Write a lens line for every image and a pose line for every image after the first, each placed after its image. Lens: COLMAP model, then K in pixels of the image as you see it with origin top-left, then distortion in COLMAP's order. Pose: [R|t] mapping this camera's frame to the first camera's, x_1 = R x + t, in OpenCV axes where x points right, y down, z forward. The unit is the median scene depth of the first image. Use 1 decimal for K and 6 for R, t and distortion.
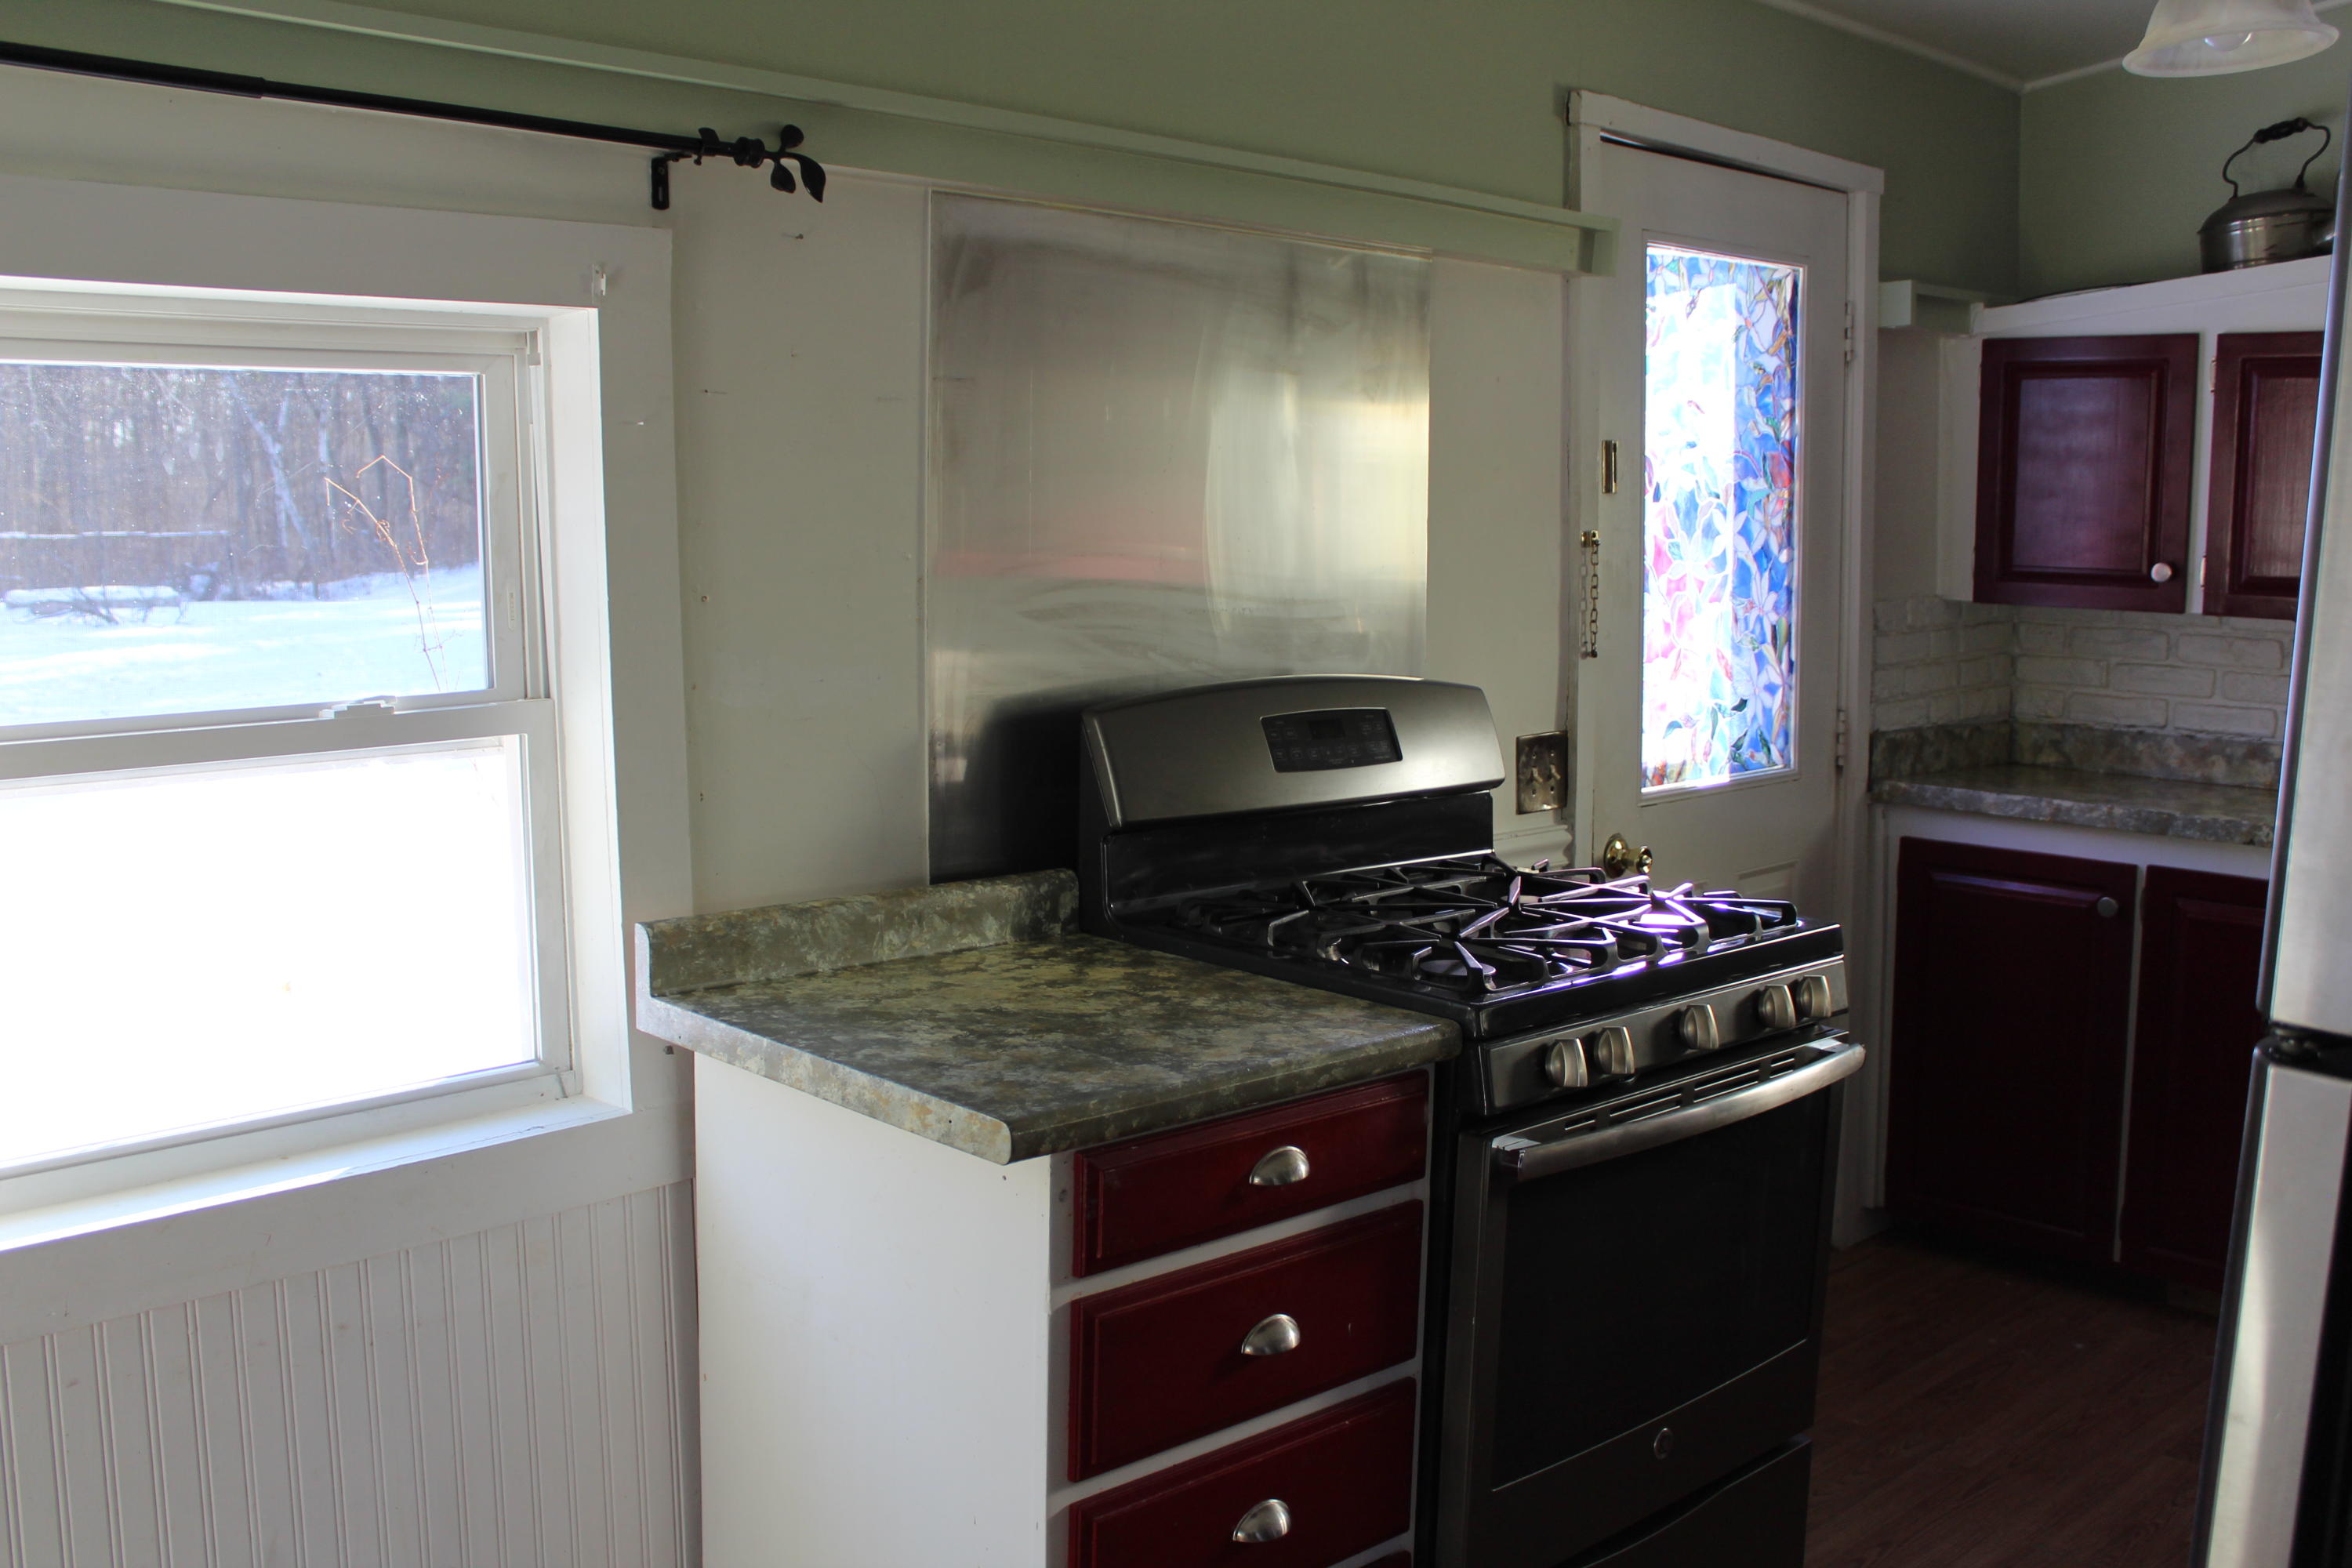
lens RADIAL K [[2379.8, 0, 1176.0], [0, 2379.8, 784.0], [0, 0, 1]] dist [0.001981, -0.003992]
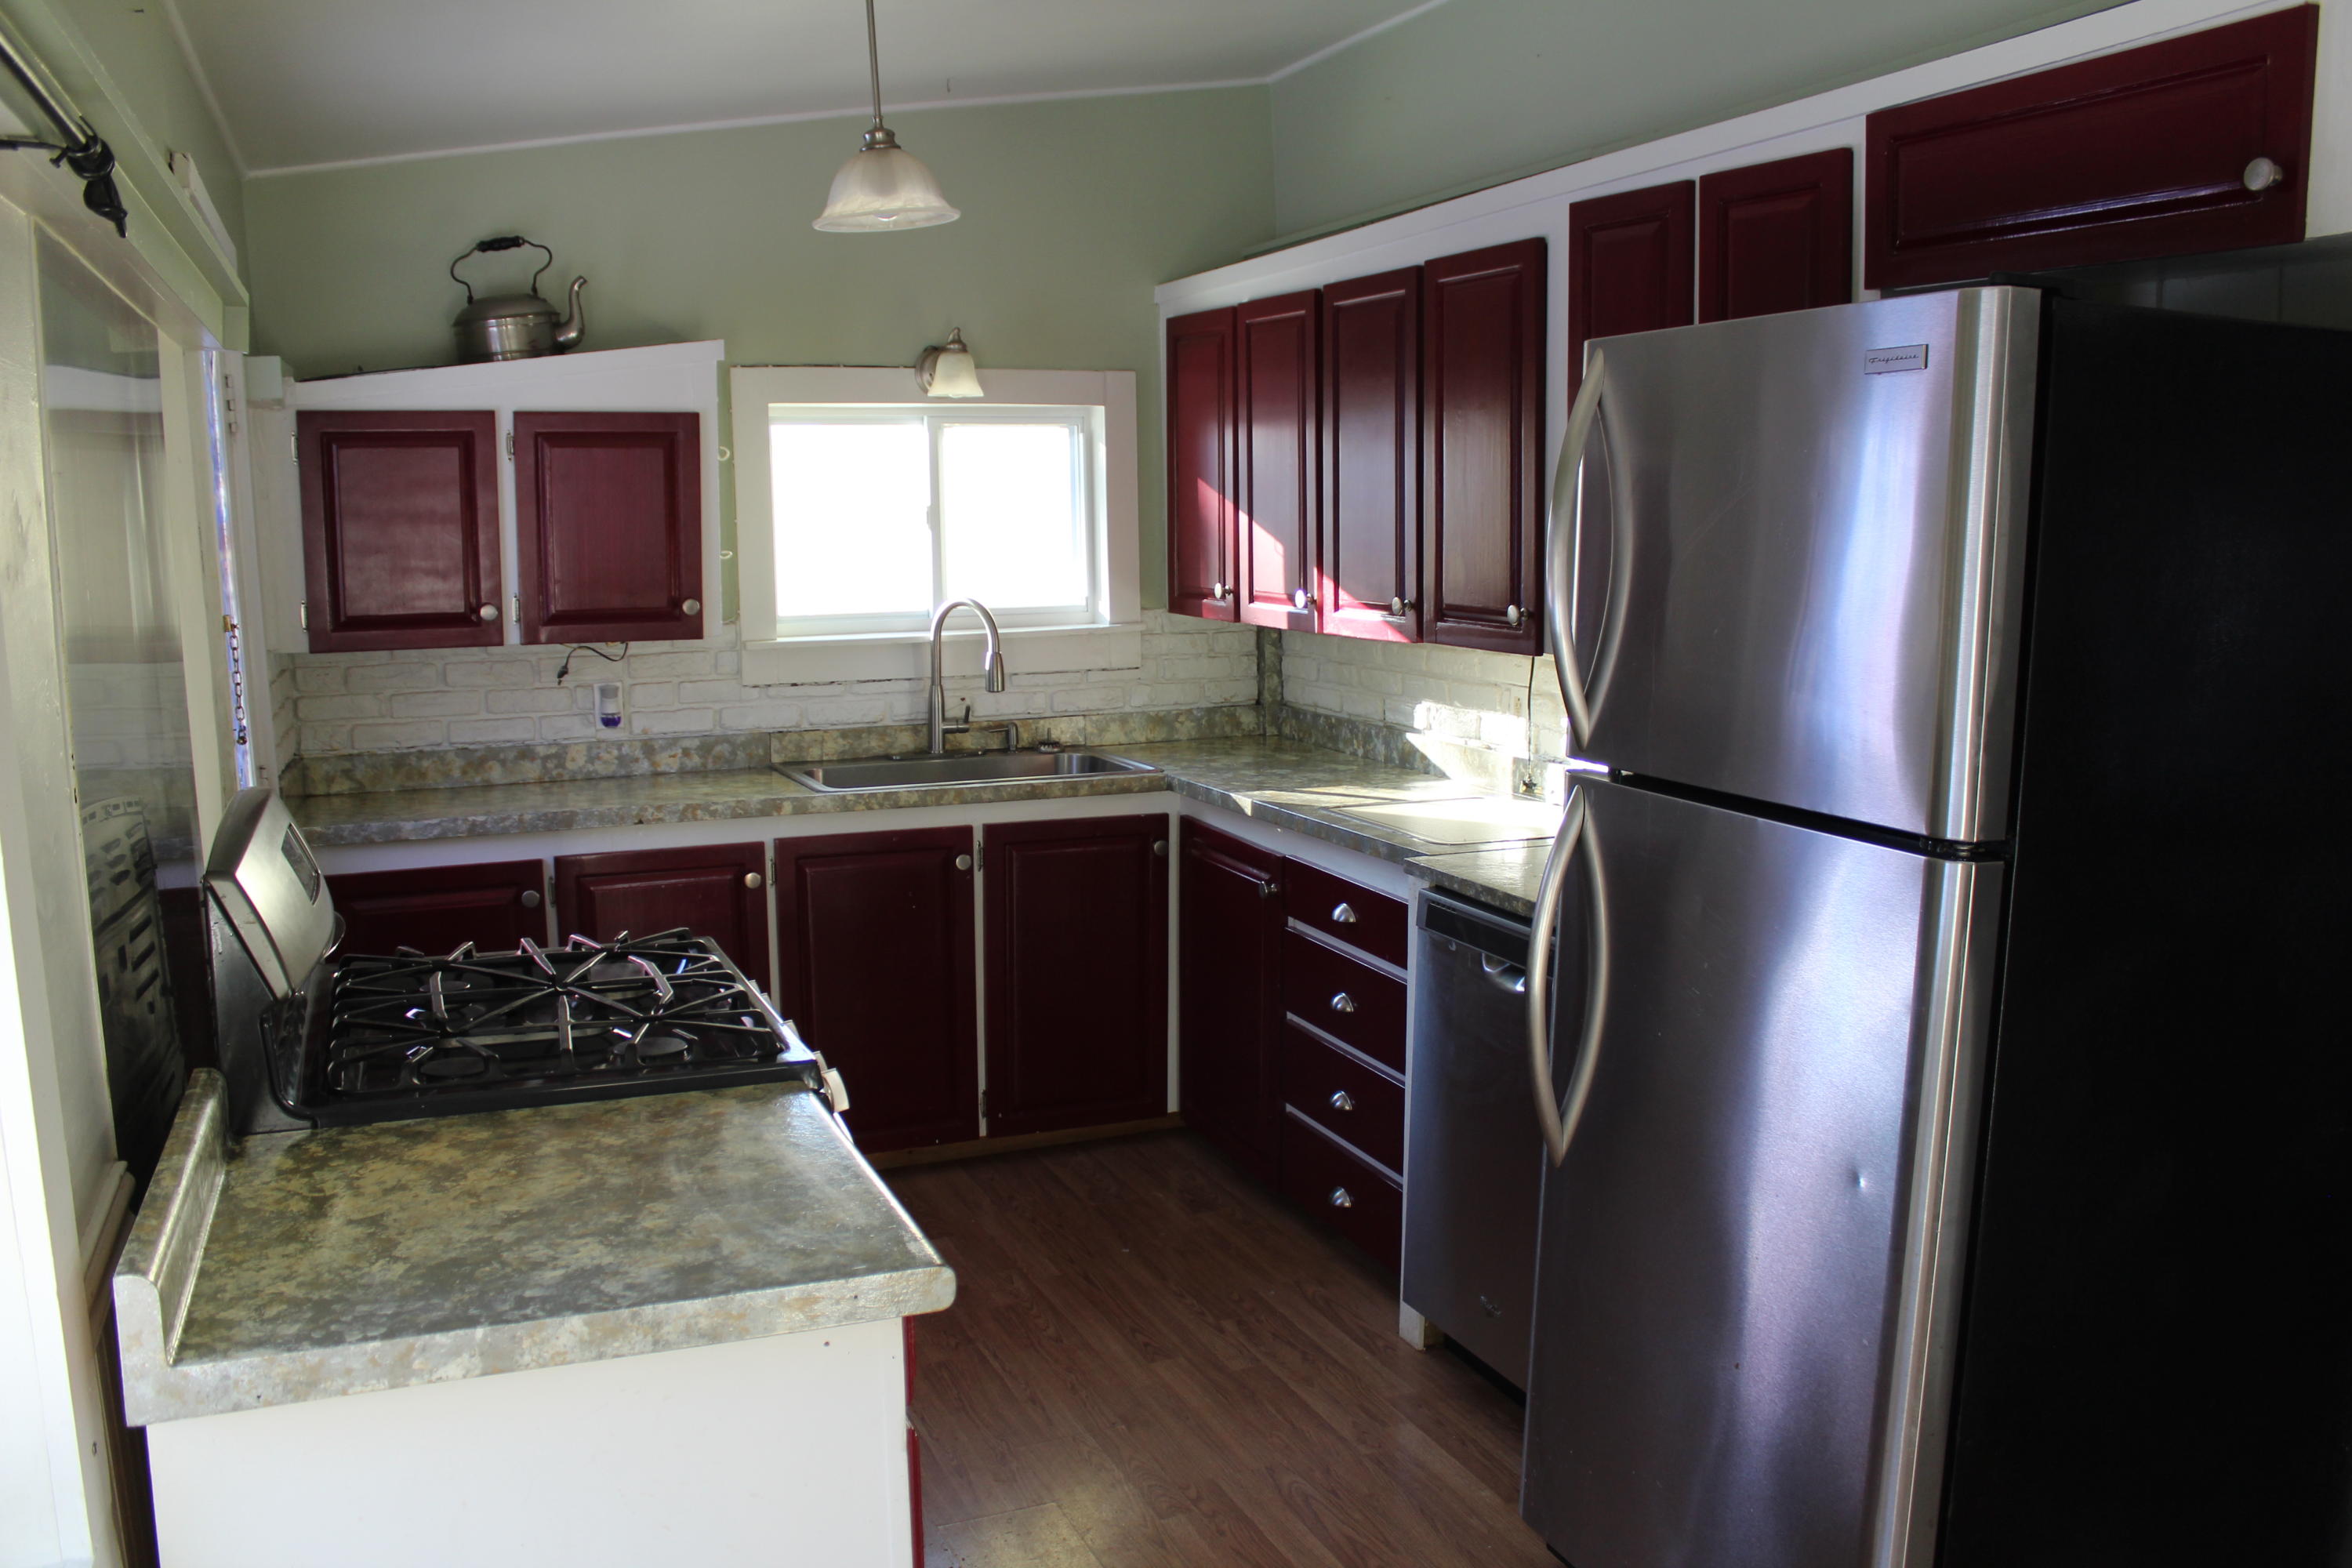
lens RADIAL K [[2044.4, 0, 1176.0], [0, 2044.4, 784.0], [0, 0, 1]] dist [-0.012572, -0.005322]
pose [[0.369032, -0.148043, 0.917550, -0.394571], [0.136854, 0.985127, 0.103905, -0.062640], [-0.919286, 0.087226, 0.383803, 0.301814]]
